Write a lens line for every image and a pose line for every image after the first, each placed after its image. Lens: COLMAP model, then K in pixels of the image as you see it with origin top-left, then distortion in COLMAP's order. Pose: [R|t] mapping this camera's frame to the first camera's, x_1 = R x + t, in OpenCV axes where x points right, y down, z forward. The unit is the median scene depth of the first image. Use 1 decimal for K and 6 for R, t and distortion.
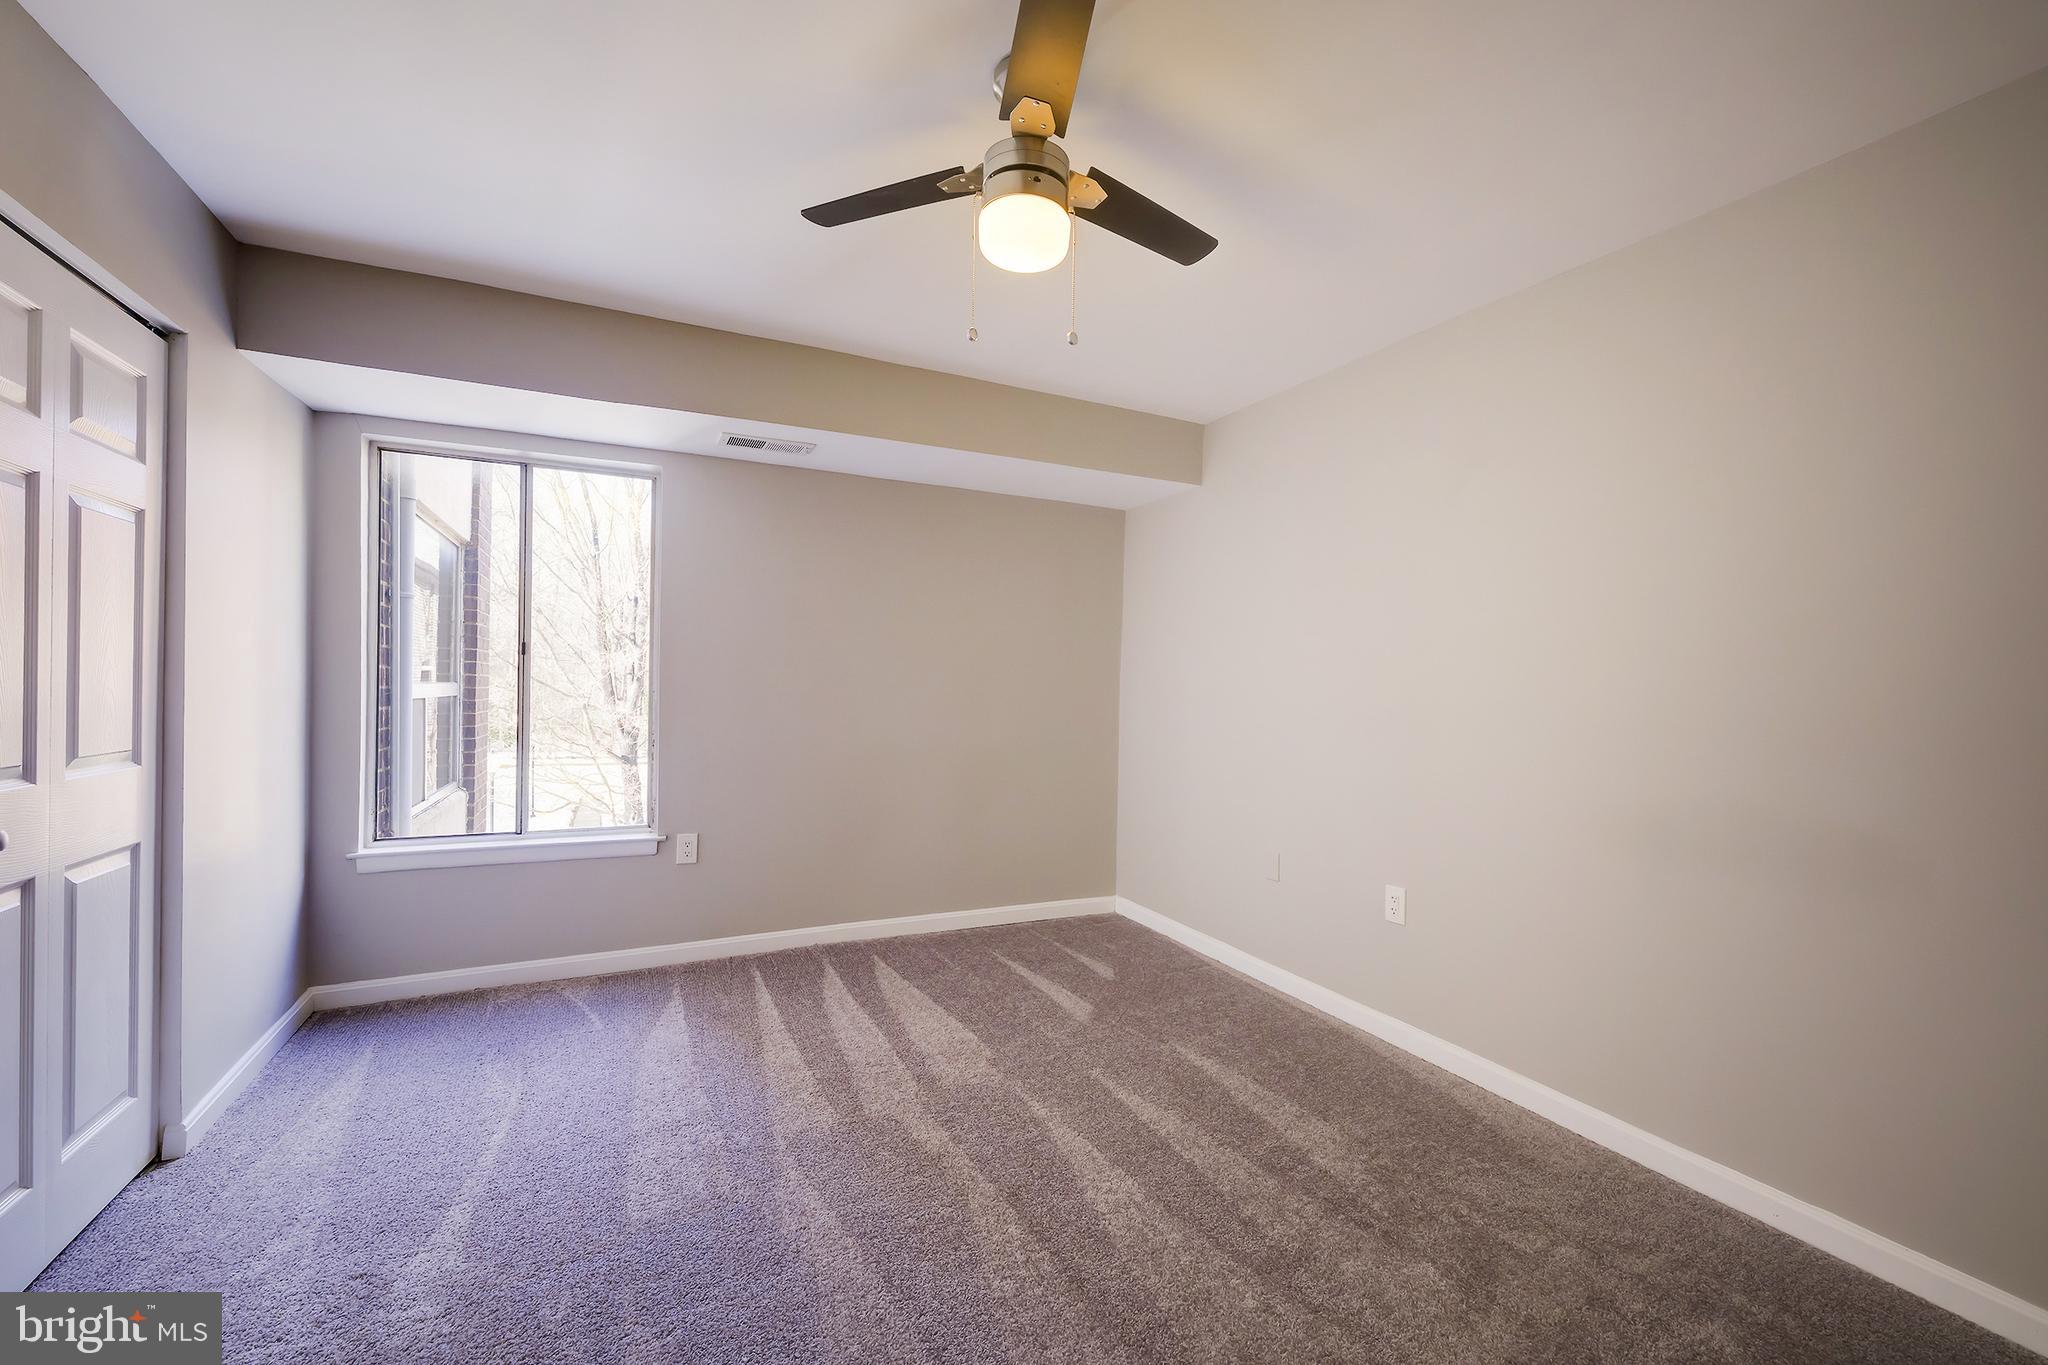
lens RADIAL K [[814.5, 0, 1023.8], [0, 814.5, 695.0], [0, 0, 1]] dist [-0.000607, 0.000167]
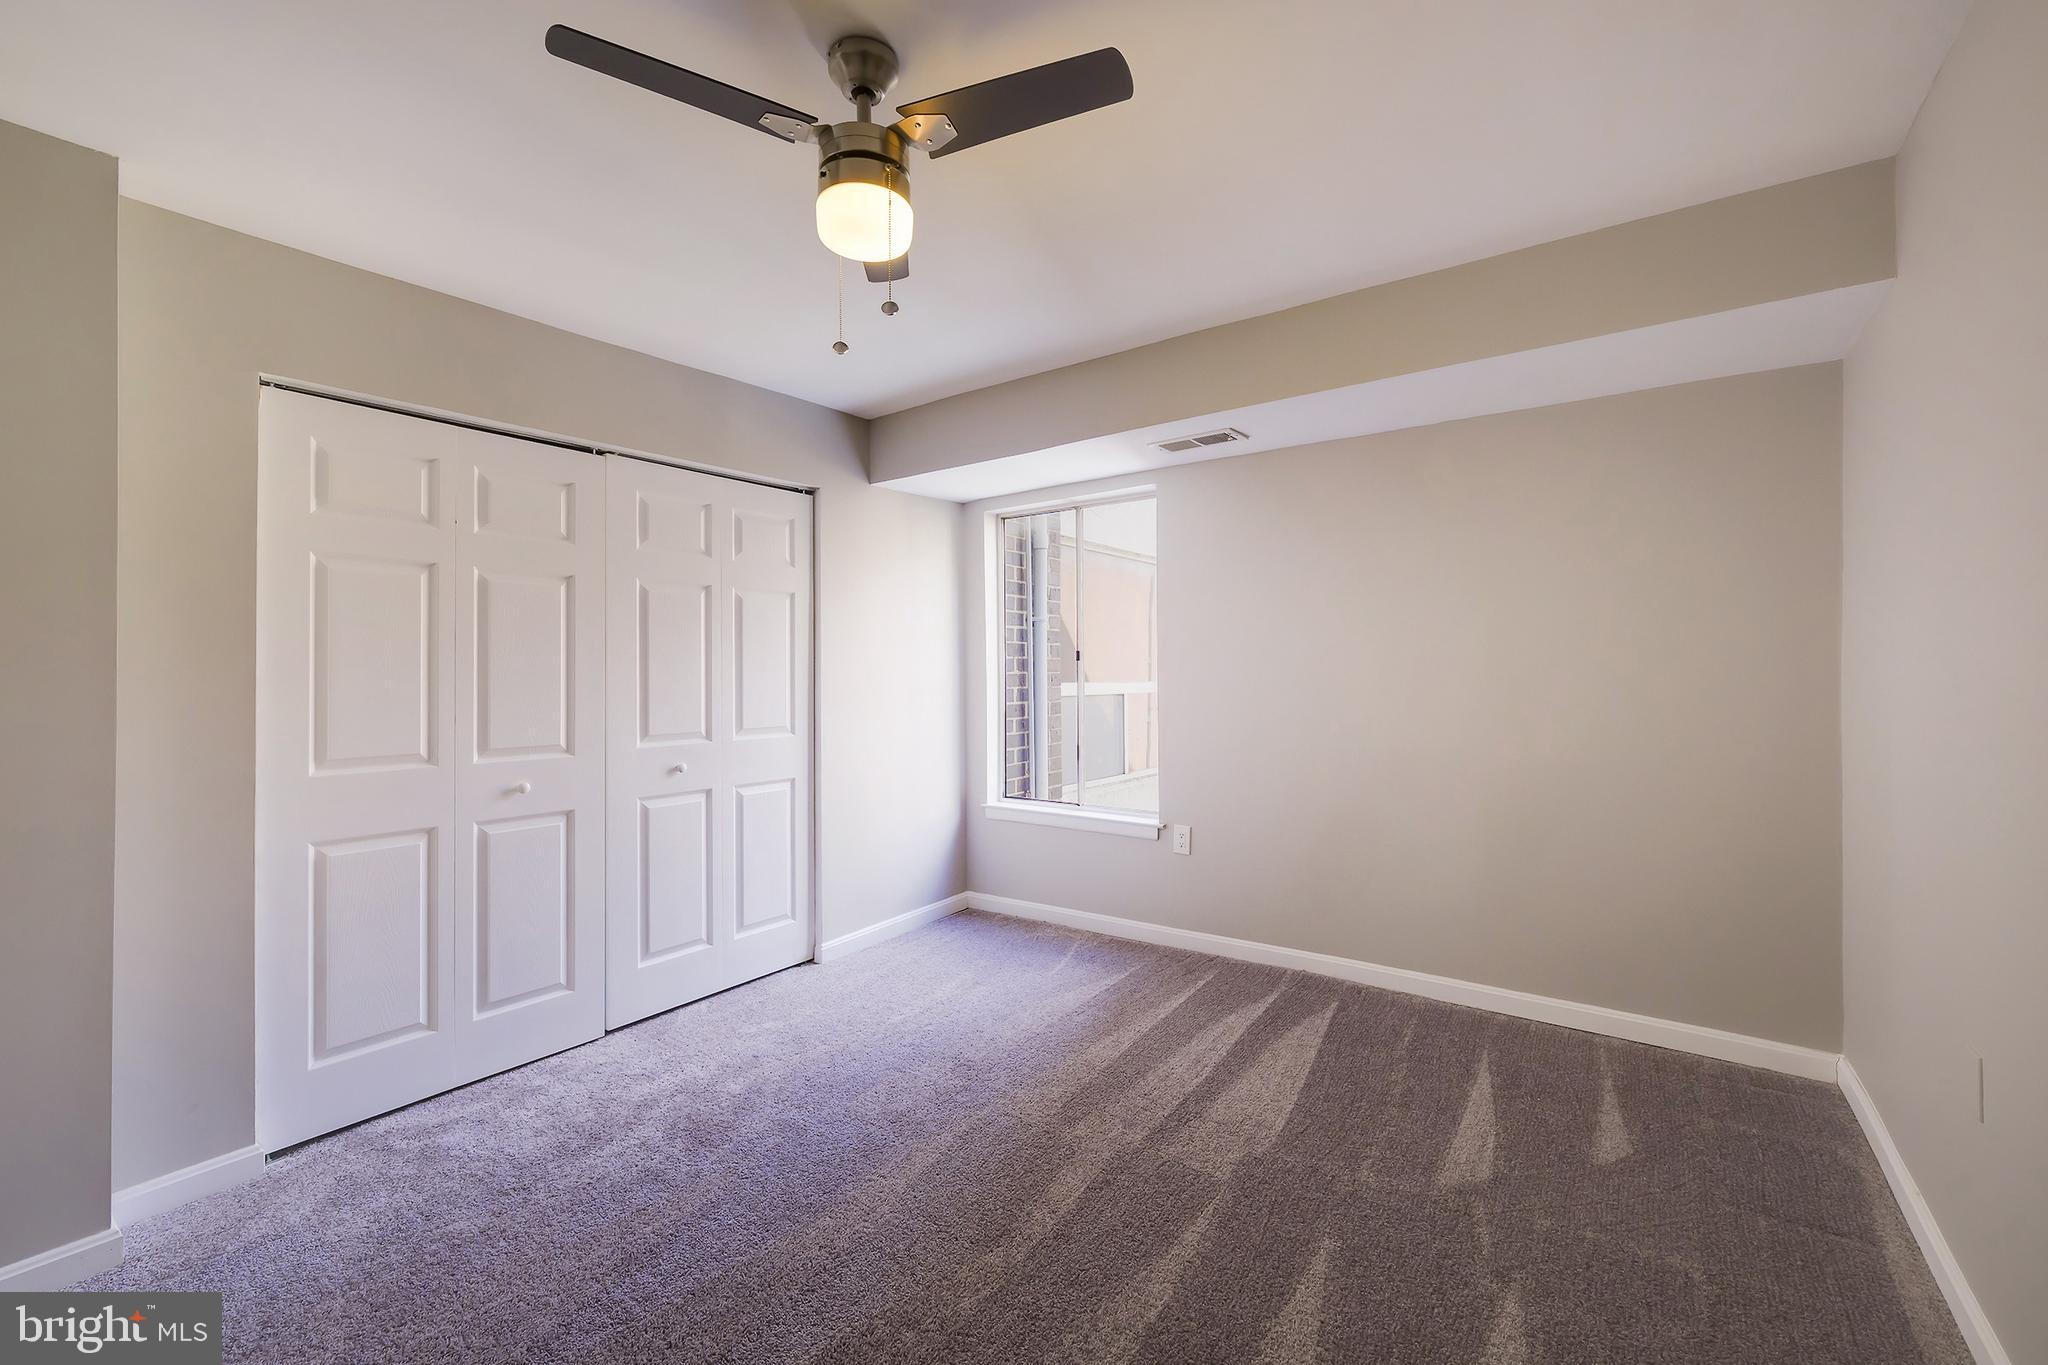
lens RADIAL K [[814.5, 0, 1024.7], [0, 814.5, 668.7], [0, 0, 1]] dist [-0.000607, 0.000167]
pose [[0.496755, -0.024731, -0.867538, 0.455601], [0.006168, 0.999669, -0.024966, -0.006971], [0.867869, 0.007051, 0.496743, 0.342406]]
